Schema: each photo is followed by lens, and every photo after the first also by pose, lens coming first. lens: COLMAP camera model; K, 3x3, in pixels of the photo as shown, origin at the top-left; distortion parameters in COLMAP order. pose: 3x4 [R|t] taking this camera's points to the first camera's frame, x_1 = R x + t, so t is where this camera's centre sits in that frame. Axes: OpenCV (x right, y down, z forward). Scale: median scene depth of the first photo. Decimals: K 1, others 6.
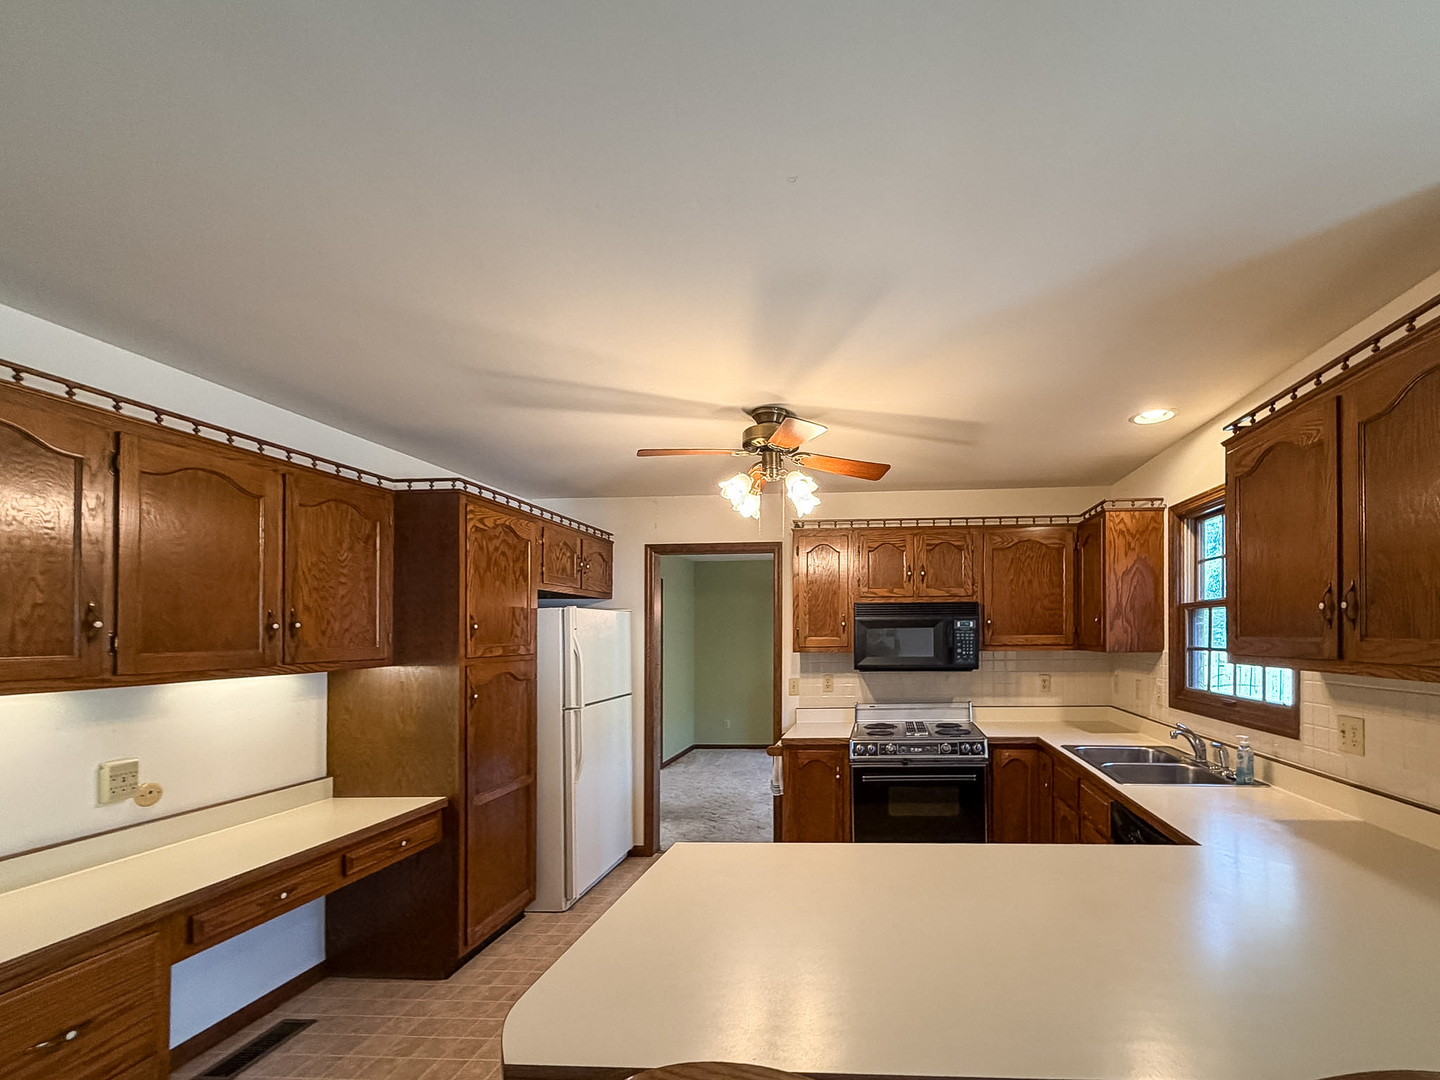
lens RADIAL K [[588.1, 0, 720.1], [0, 588.1, 635.5], [0, 0, 1]] dist [-0.000280, 0.000104]
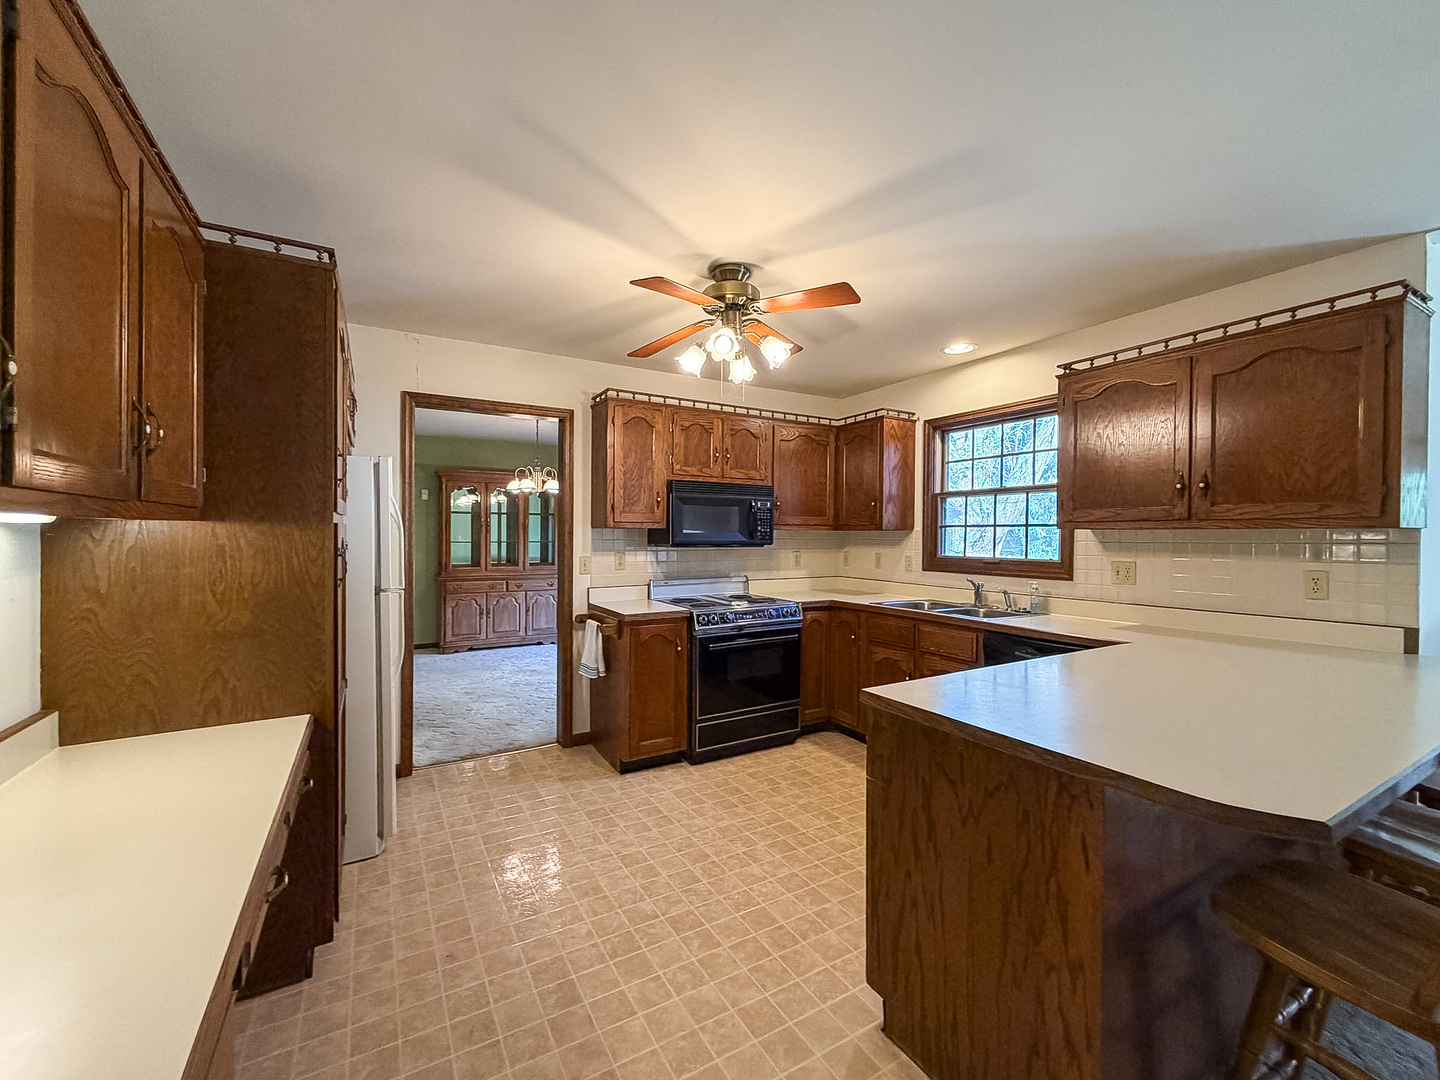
lens RADIAL K [[593.4, 0, 720.0], [0, 593.4, 540.0], [0, 0, 1]] dist [0.000892, 0.000034]
pose [[0.835311, 0.009783, 0.549691, -0.311814], [-0.023948, 0.999540, 0.018604, 0.033367], [-0.549256, -0.028704, 0.835161, 0.116668]]
